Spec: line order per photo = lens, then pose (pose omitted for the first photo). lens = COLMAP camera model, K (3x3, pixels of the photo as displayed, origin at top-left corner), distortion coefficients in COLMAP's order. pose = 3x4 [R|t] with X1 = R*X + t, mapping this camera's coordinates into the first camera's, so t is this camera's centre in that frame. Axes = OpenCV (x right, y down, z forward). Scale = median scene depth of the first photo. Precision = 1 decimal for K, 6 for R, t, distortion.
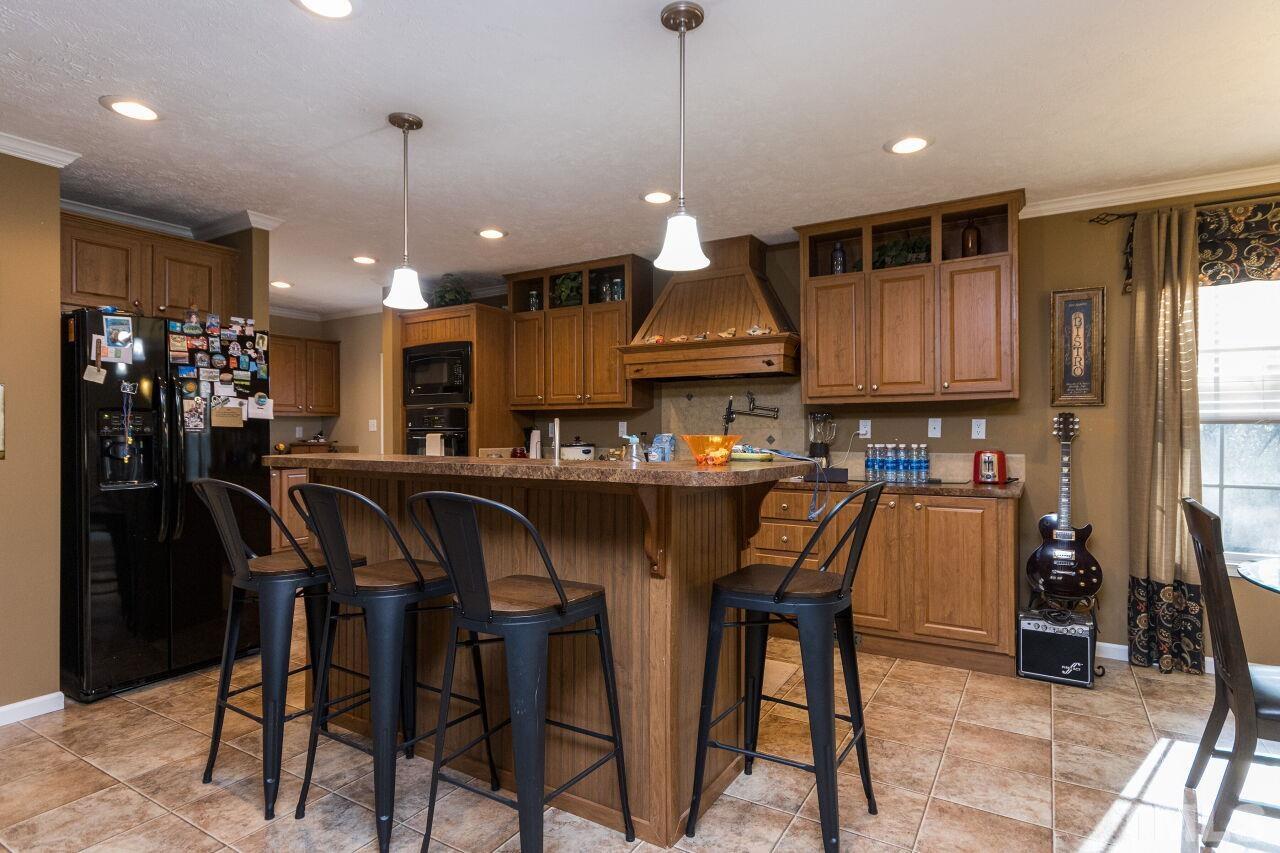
lens RADIAL K [[664.0, 0, 642.6], [0, 664.0, 431.3], [0, 0, 1]] dist [0.005332, -0.000981]
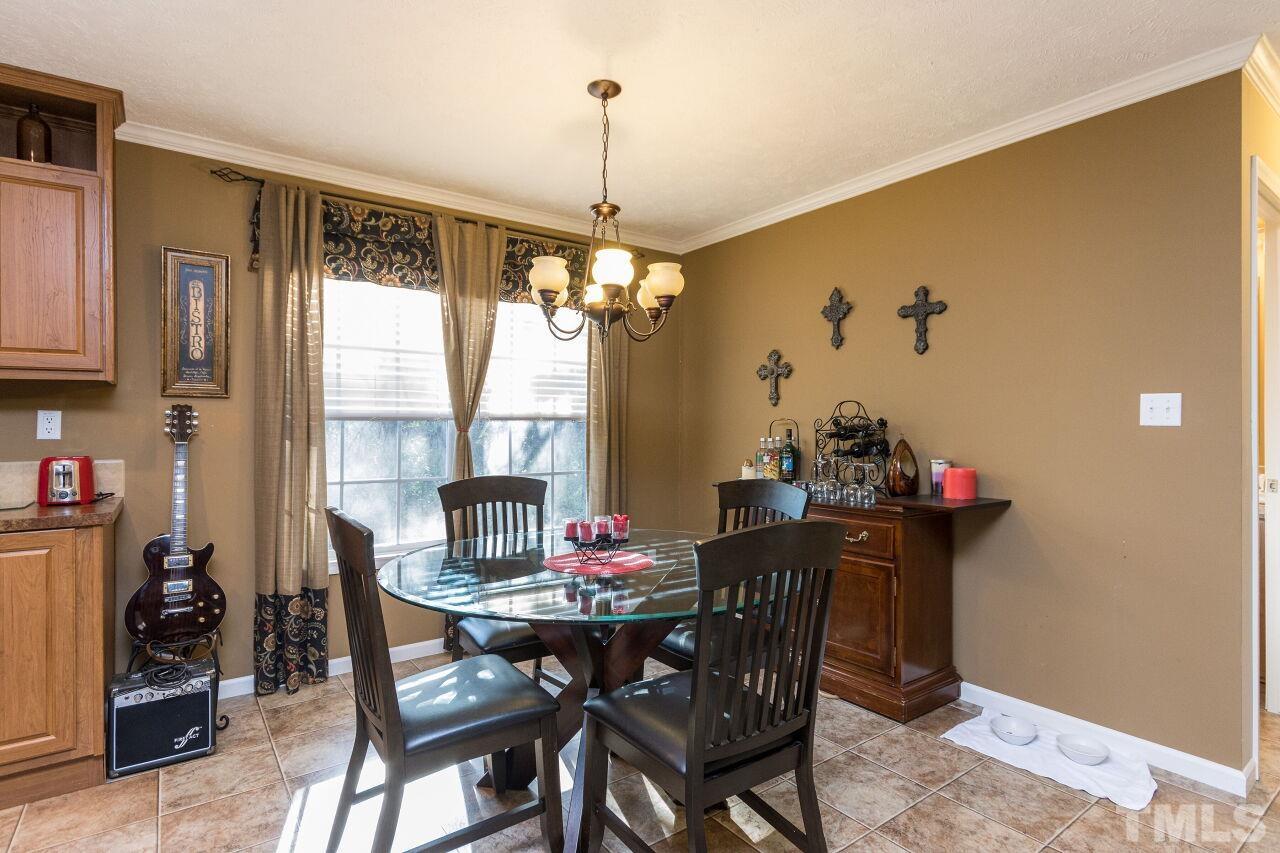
lens RADIAL K [[654.0, 0, 640.0], [0, 654.0, 426.5], [0, 0, 1]] dist [0.003739, -0.000450]
pose [[0.384226, 0.002383, 0.923236, 0.133824], [-0.000532, 0.999997, -0.002359, -0.000275], [-0.923239, 0.000415, 0.384226, 0.208741]]
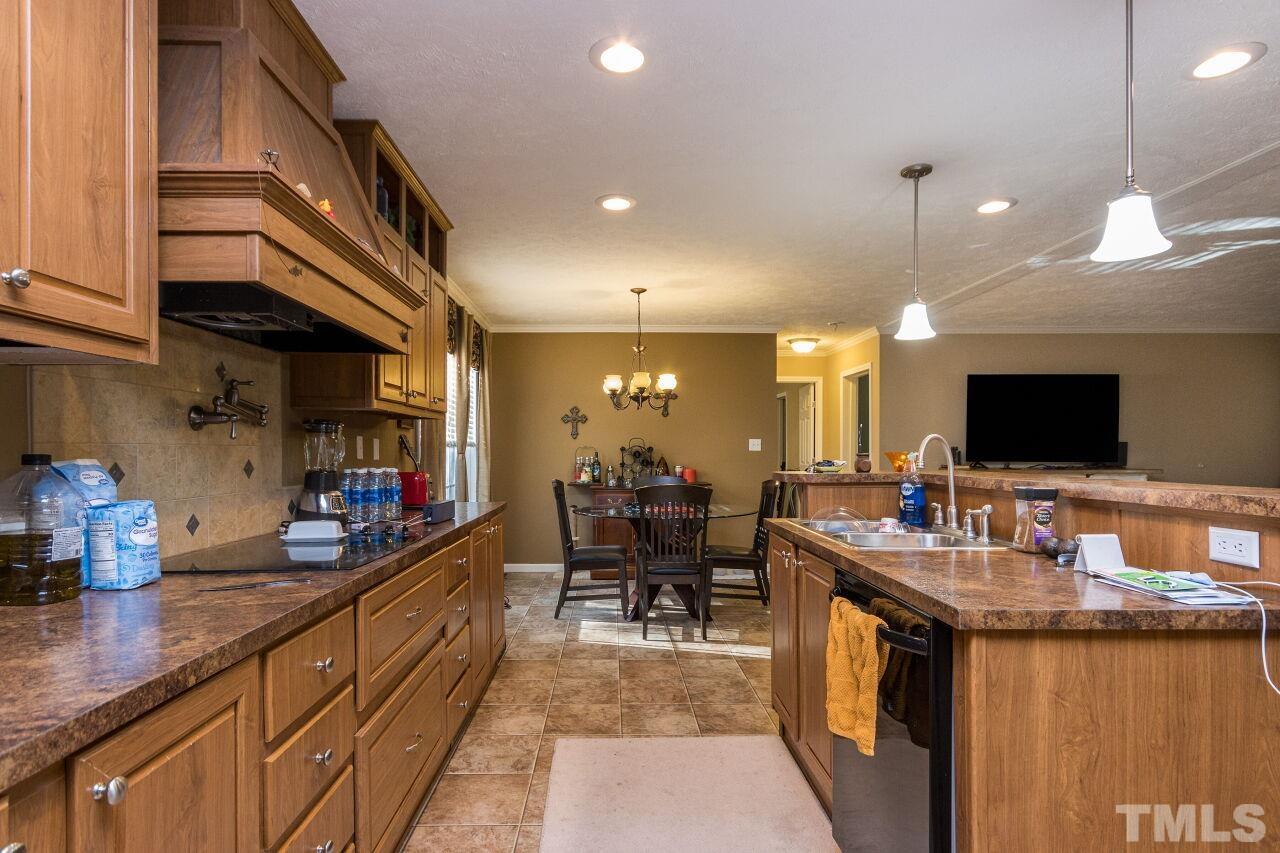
lens RADIAL K [[676.9, 0, 611.9], [0, 676.9, 452.1], [0, 0, 1]] dist [0.001973, 0.000021]
pose [[-0.522503, 0.001218, 0.852637, -0.505110], [0.002132, 0.999998, -0.000122, 0.001620], [-0.852635, 0.001754, -0.522505, 1.370106]]
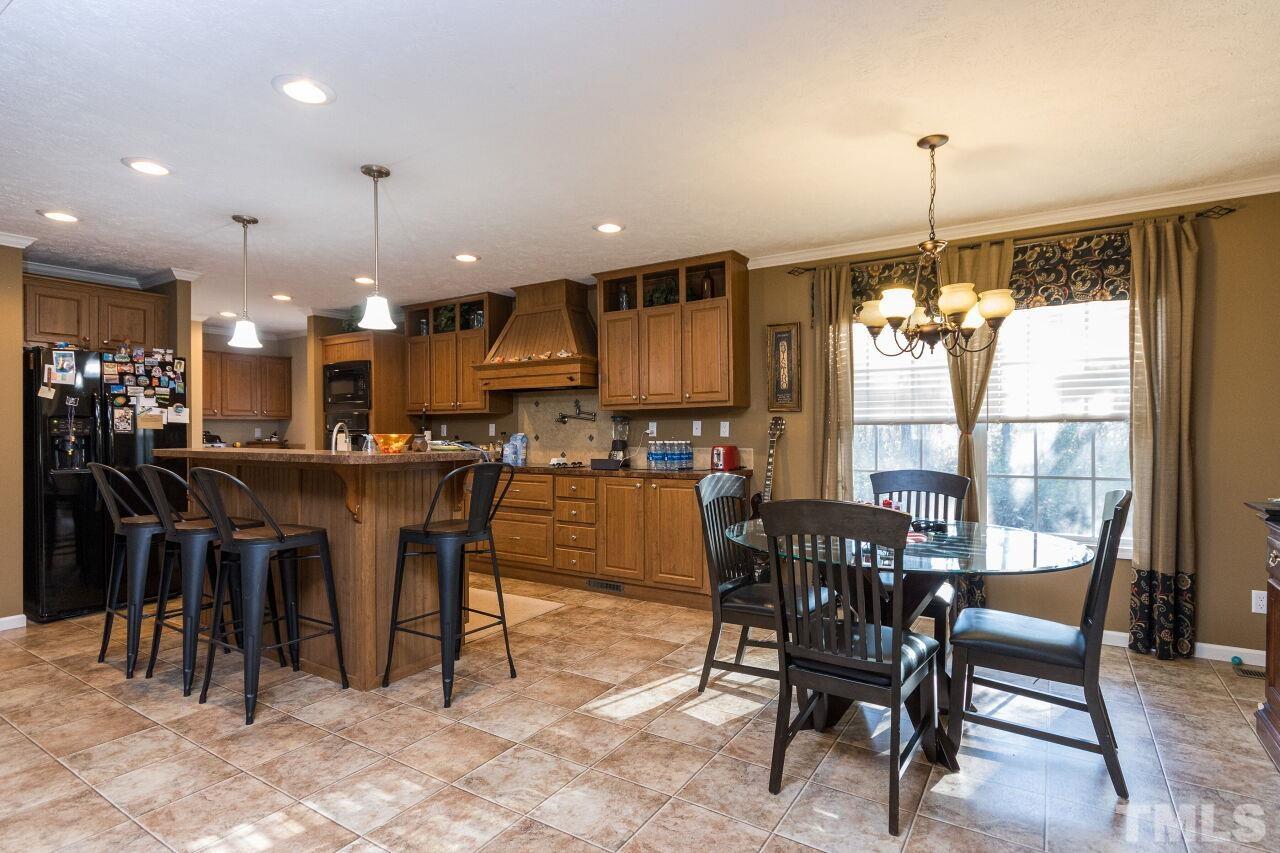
lens RADIAL K [[641.7, 0, 643.7], [0, 641.7, 431.3], [0, 0, 1]] dist [-0.000035, -0.000580]
pose [[0.999757, -0.002220, -0.021922, 0.423733], [0.002229, 0.999997, 0.000383, 0.000247], [0.021921, -0.000432, 0.999760, -0.300799]]
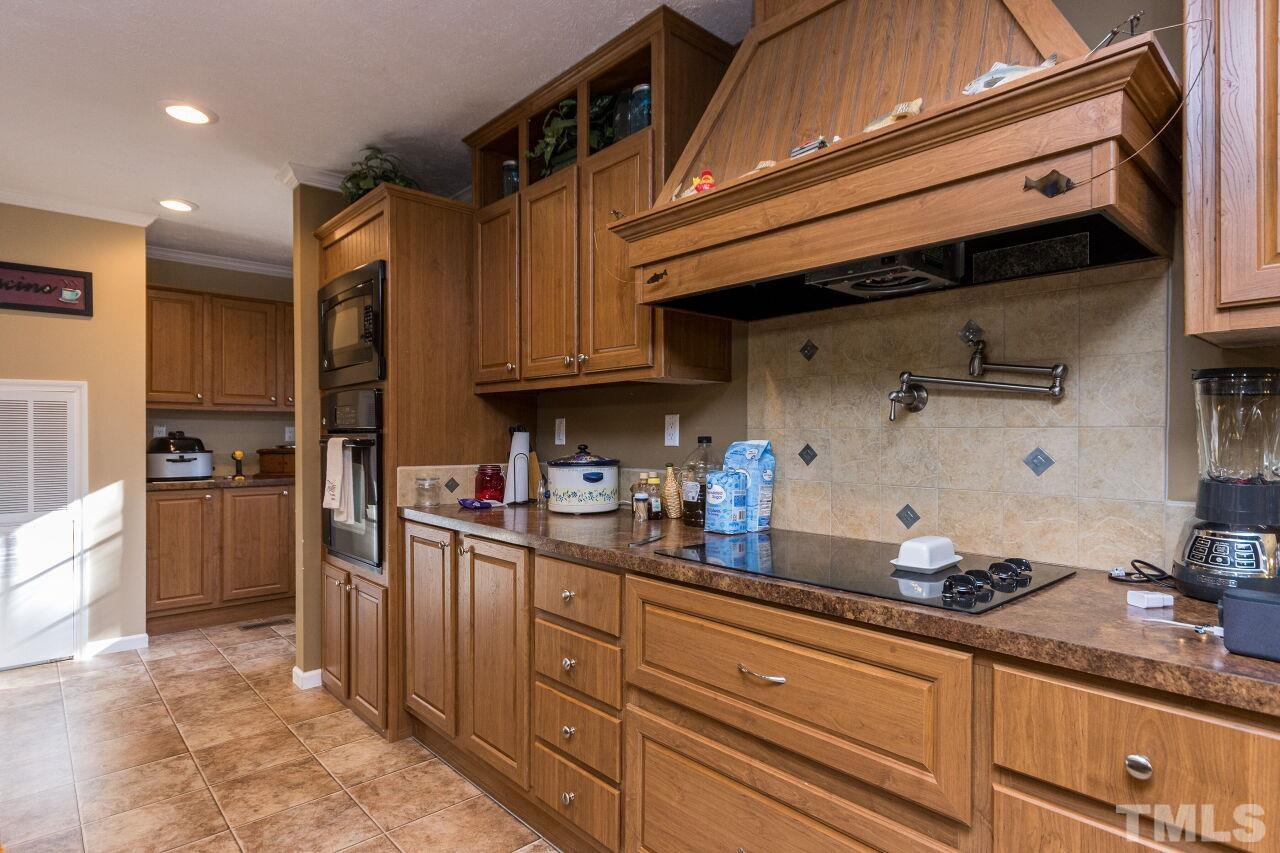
lens RADIAL K [[661.3, 0, 662.4], [0, 661.3, 434.5], [0, 0, 1]] dist [0.002558, 0.000222]
pose [[0.965404, 0.002265, -0.260749, 0.127302], [-0.001938, 0.999997, 0.001509, -0.000884], [0.260751, -0.000952, 0.965406, 0.826834]]
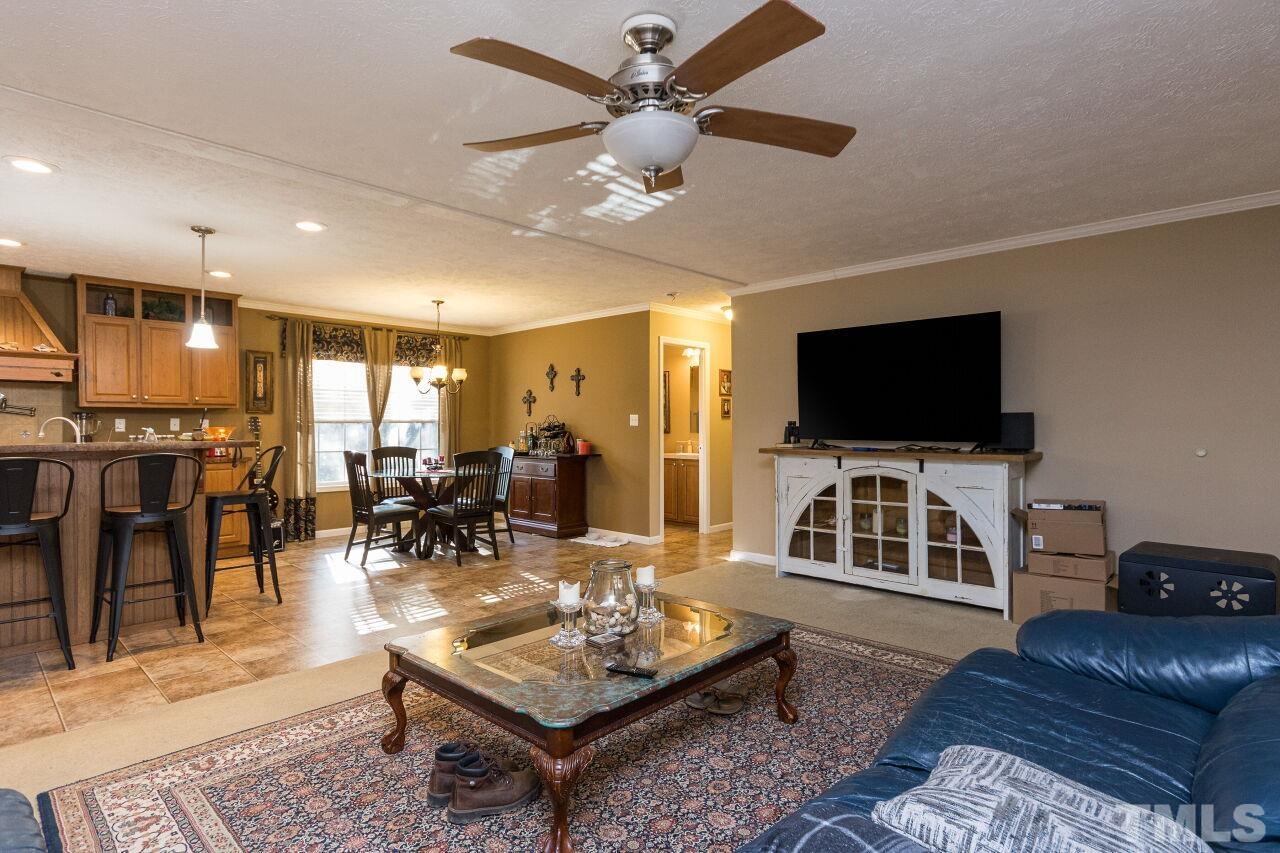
lens RADIAL K [[654.0, 0, 640.0], [0, 654.0, 426.5], [0, 0, 1]] dist [0.003739, -0.000450]
pose [[0.209745, 0.001037, 0.977756, -0.980416], [0.001759, 0.999997, -0.001438, 0.004227], [-0.977755, 0.002021, 0.209742, -0.462546]]
